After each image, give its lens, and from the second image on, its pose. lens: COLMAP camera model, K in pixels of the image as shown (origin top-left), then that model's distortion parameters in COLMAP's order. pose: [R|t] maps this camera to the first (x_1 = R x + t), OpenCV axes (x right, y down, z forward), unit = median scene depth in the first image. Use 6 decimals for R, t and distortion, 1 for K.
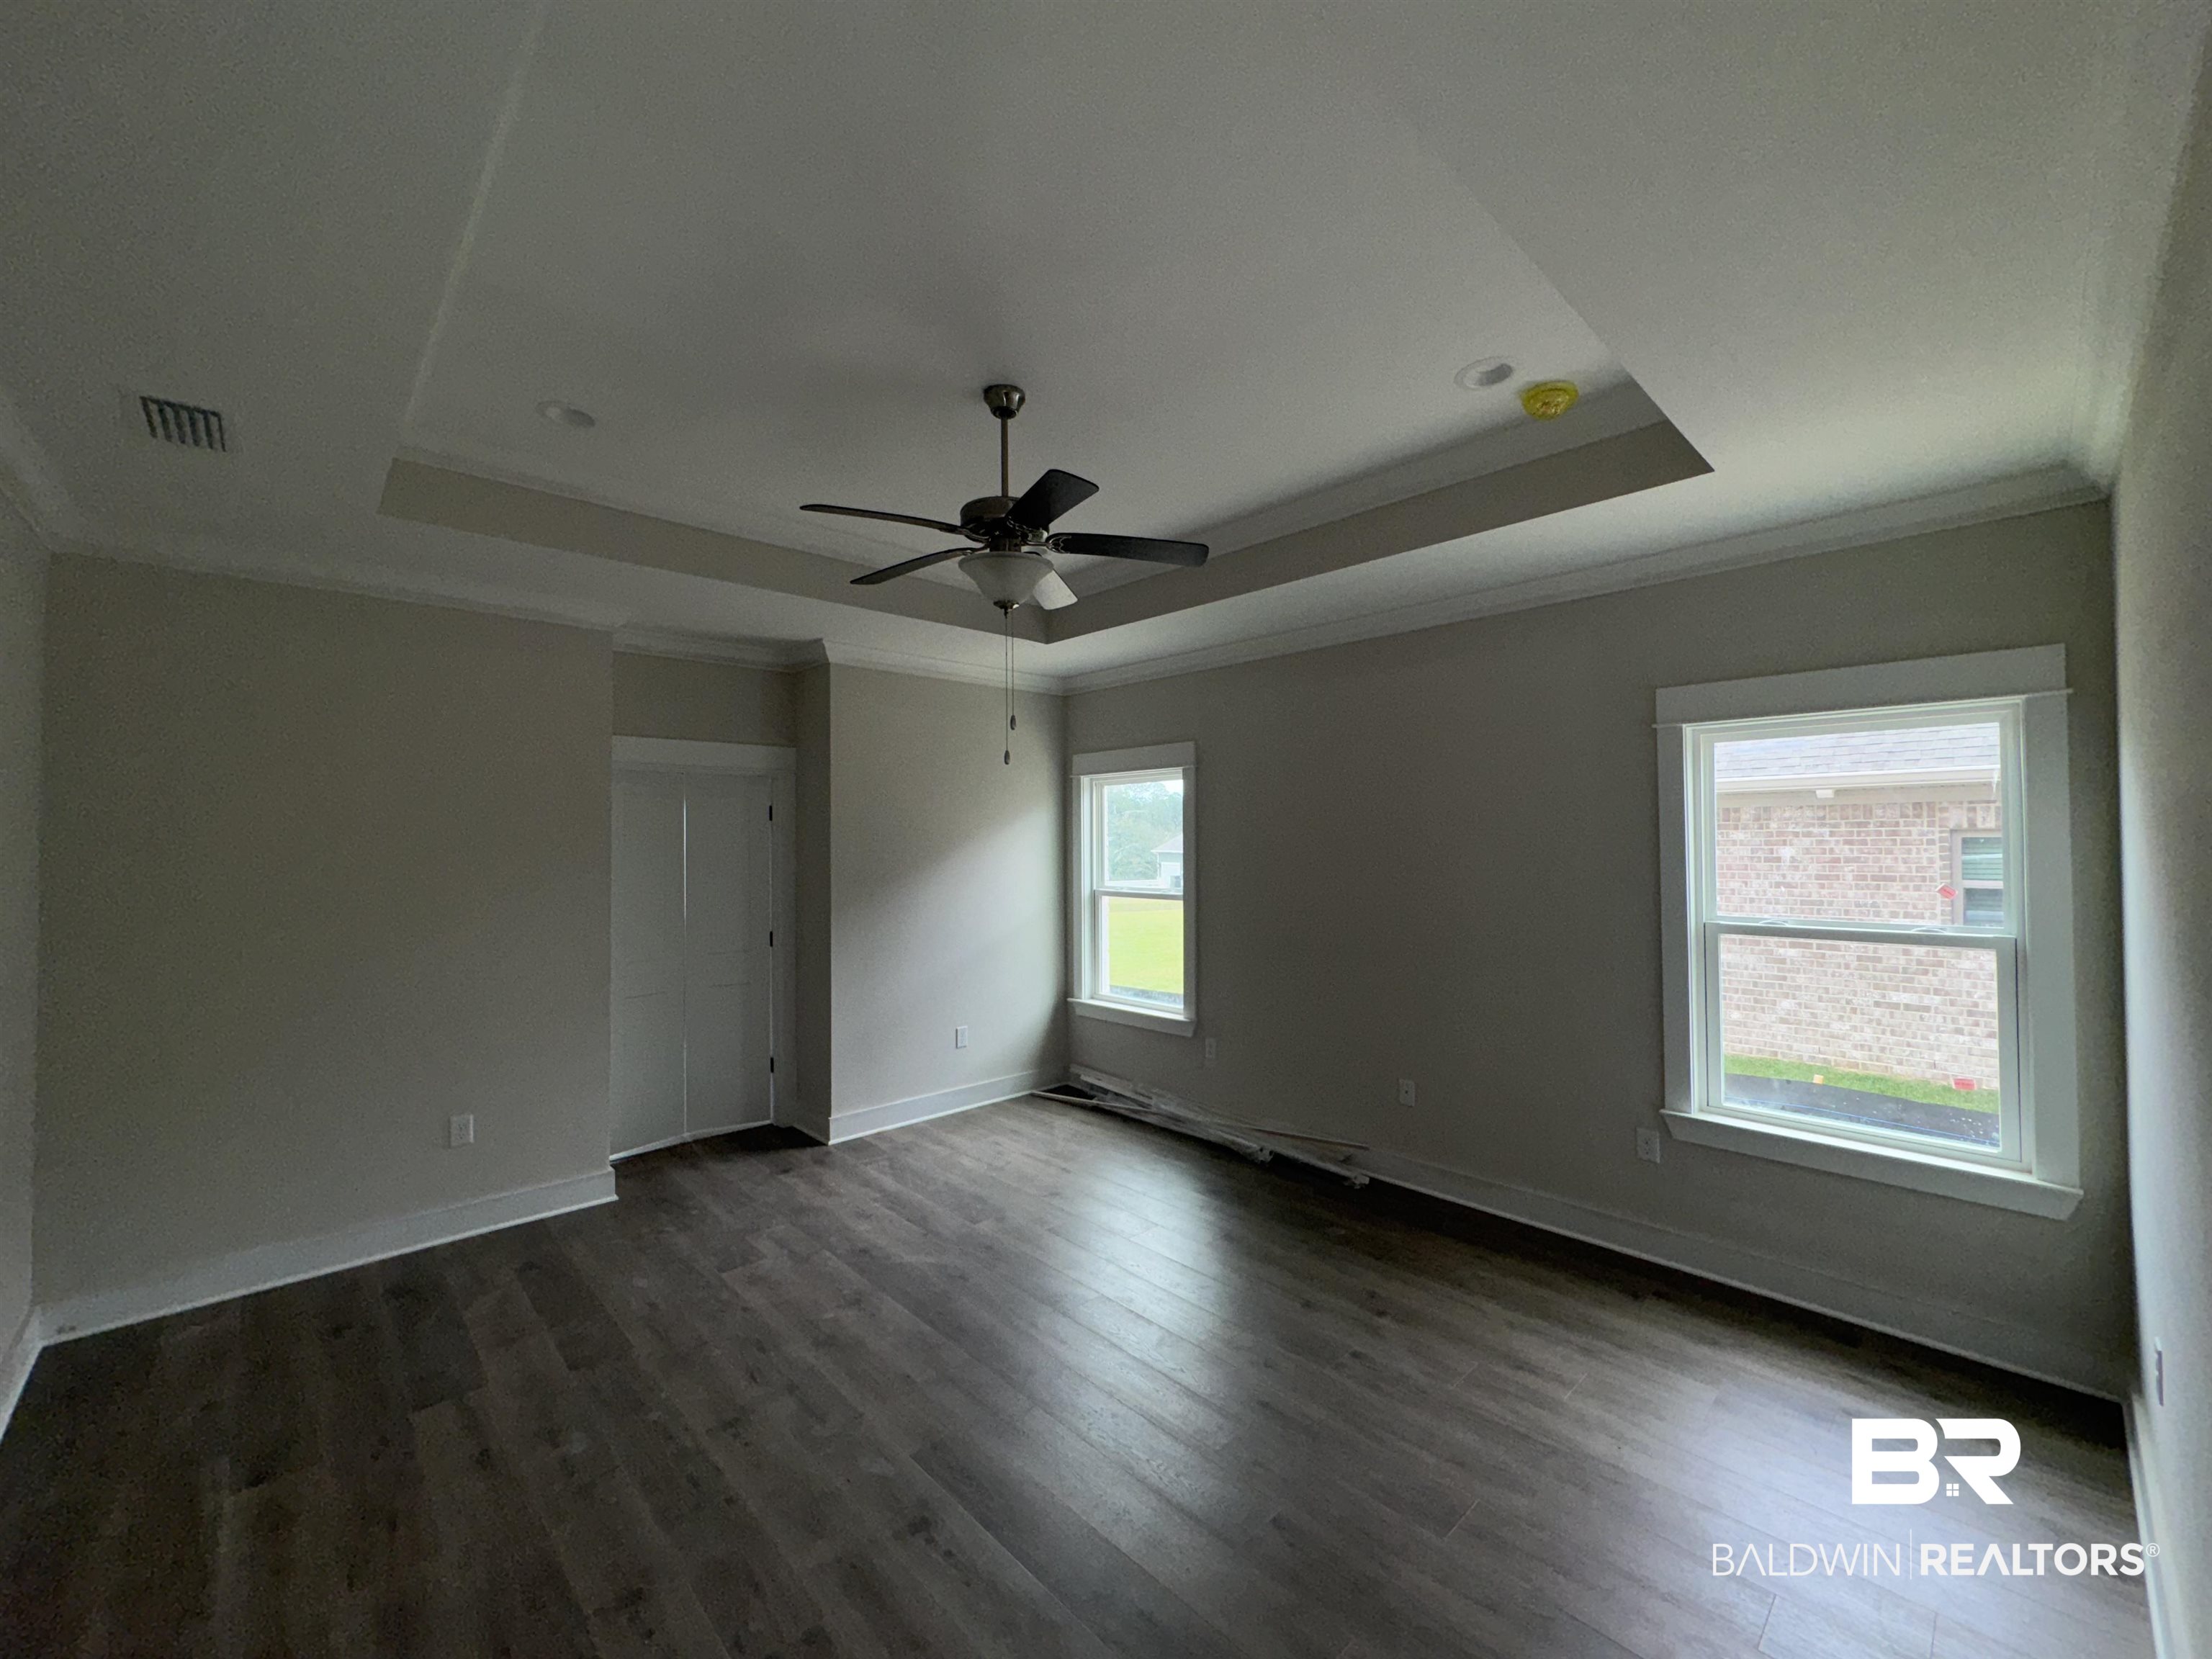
lens RADIAL K [[875.8, 0, 1103.6], [0, 875.8, 823.9], [0, 0, 1]] dist [-0.003220, 0.000000]
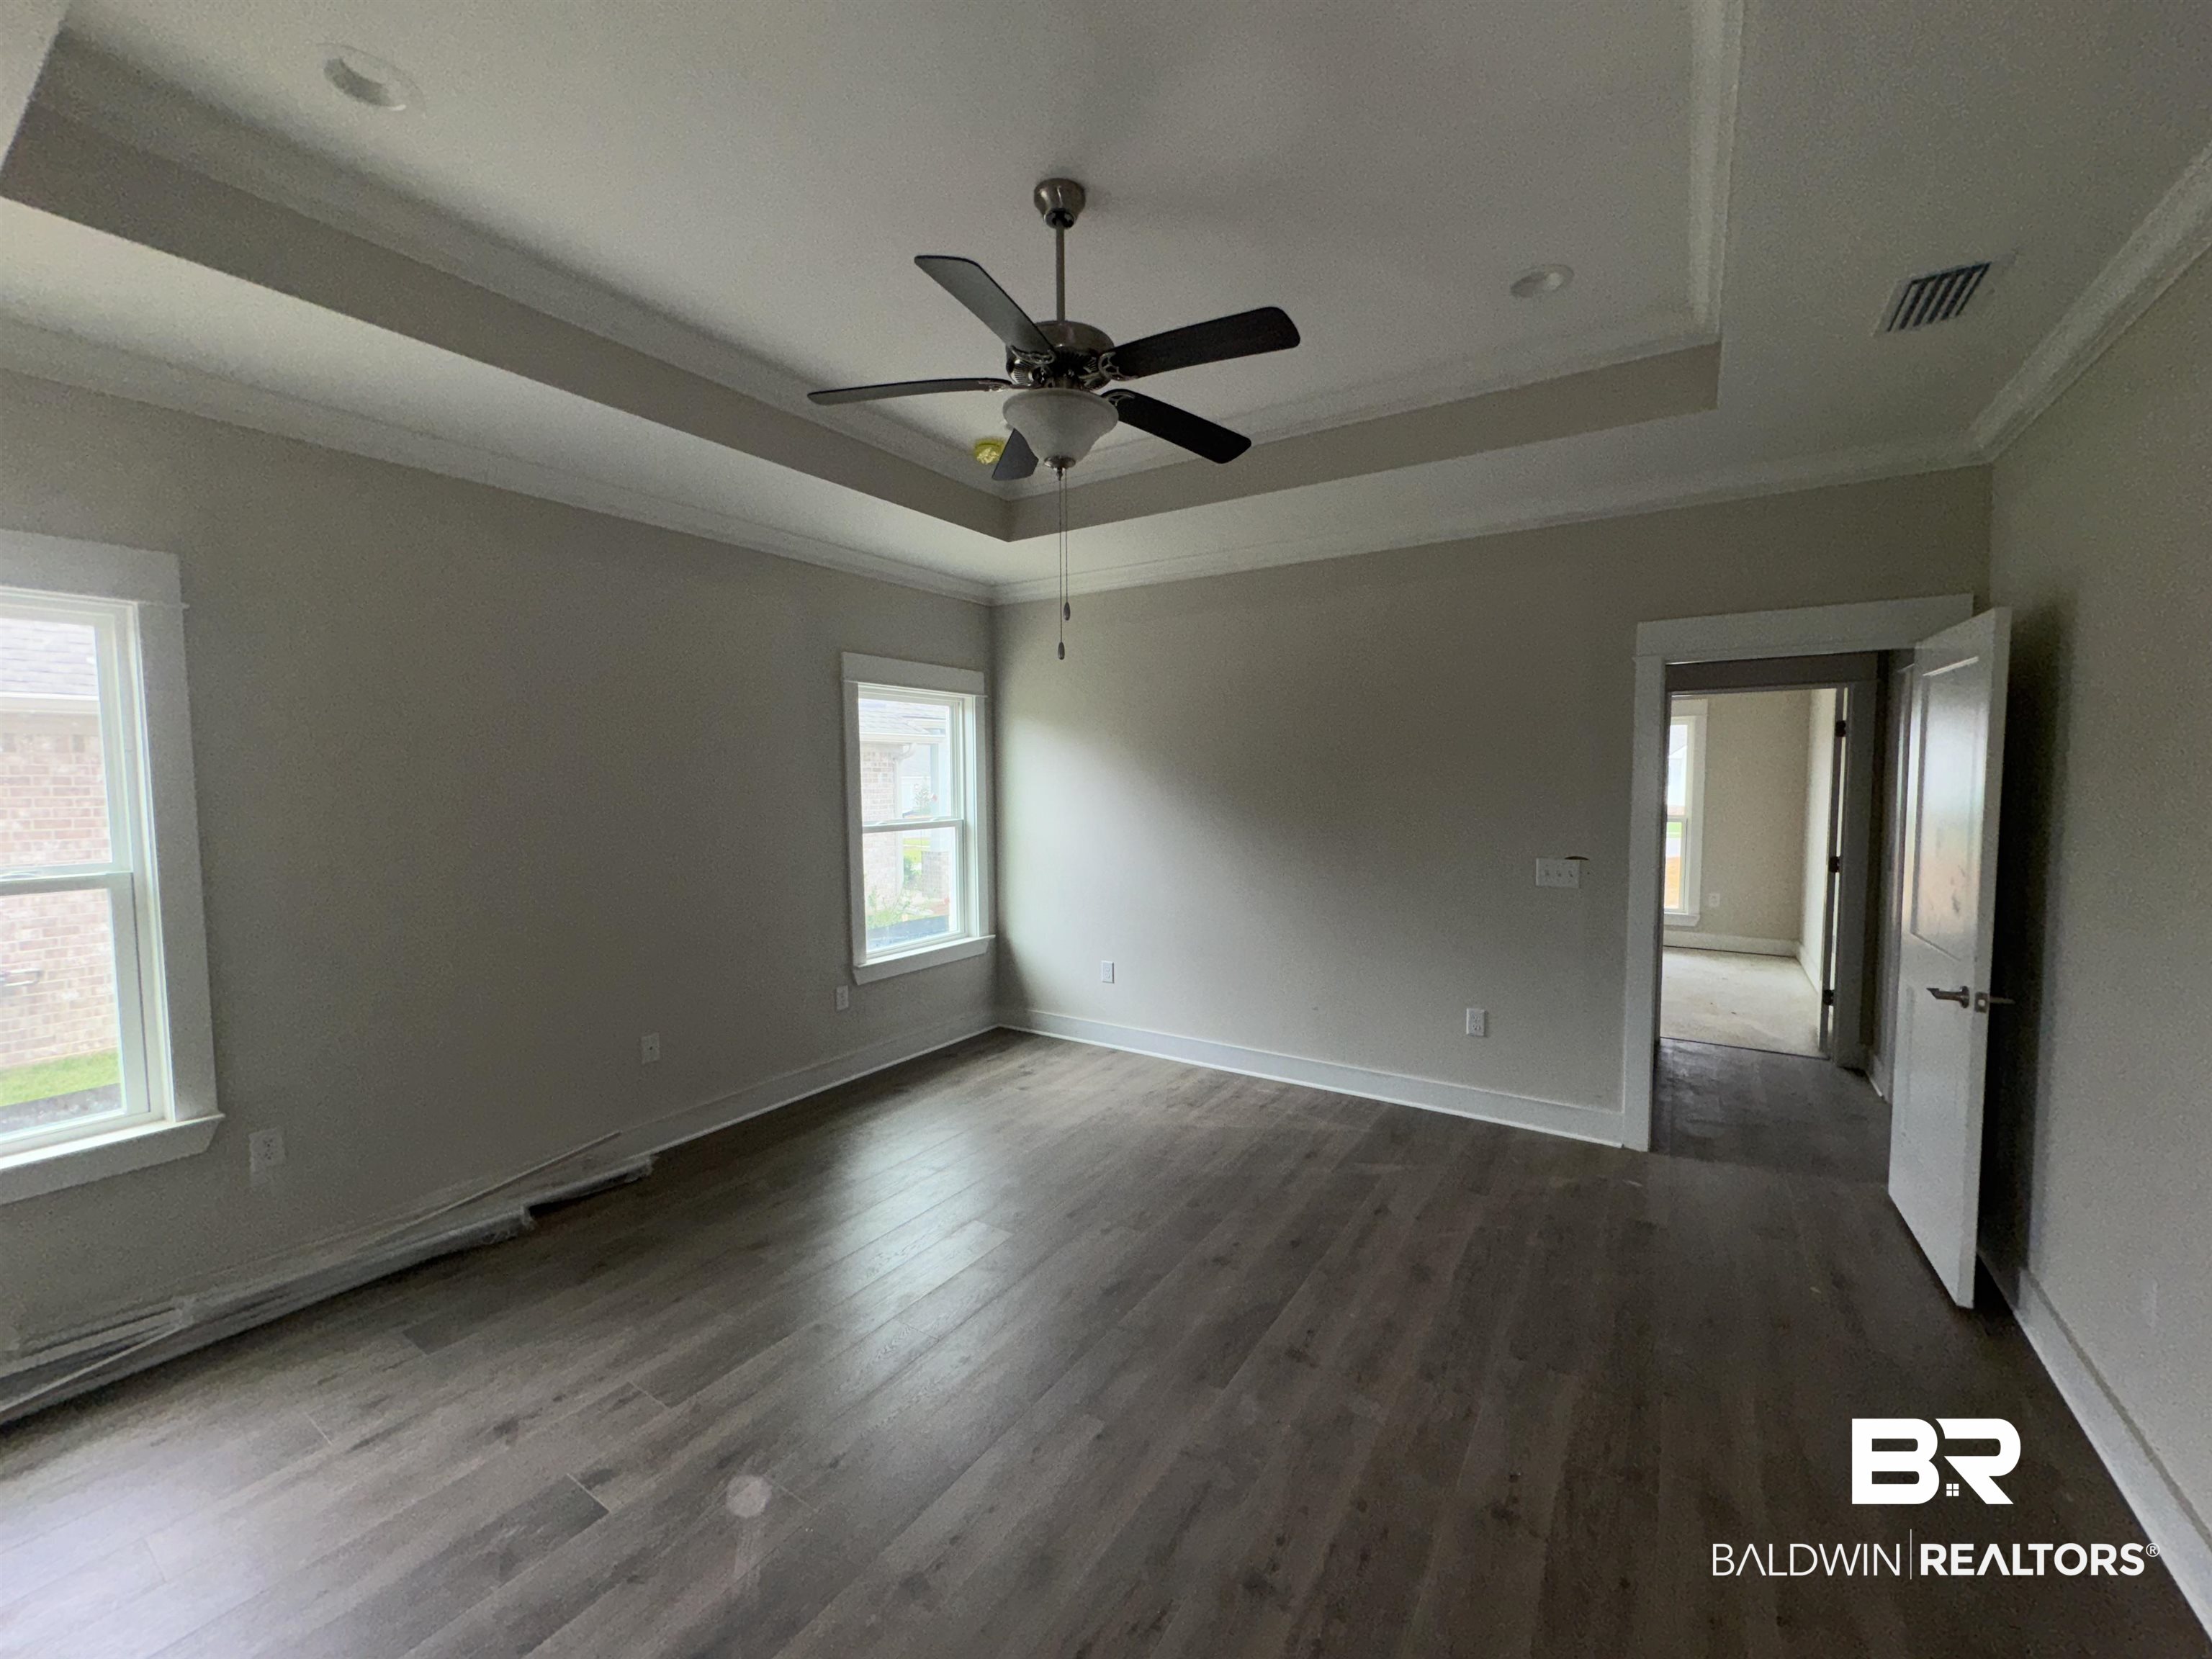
lens RADIAL K [[875.8, 0, 1109.1], [0, 875.8, 825.7], [0, 0, 1]] dist [-0.003220, 0.000000]
pose [[-0.231917, -0.047305, 0.971585, -0.799473], [-0.012595, 0.998879, 0.045627, 0.043891], [-0.972654, -0.001655, -0.232253, 0.980418]]
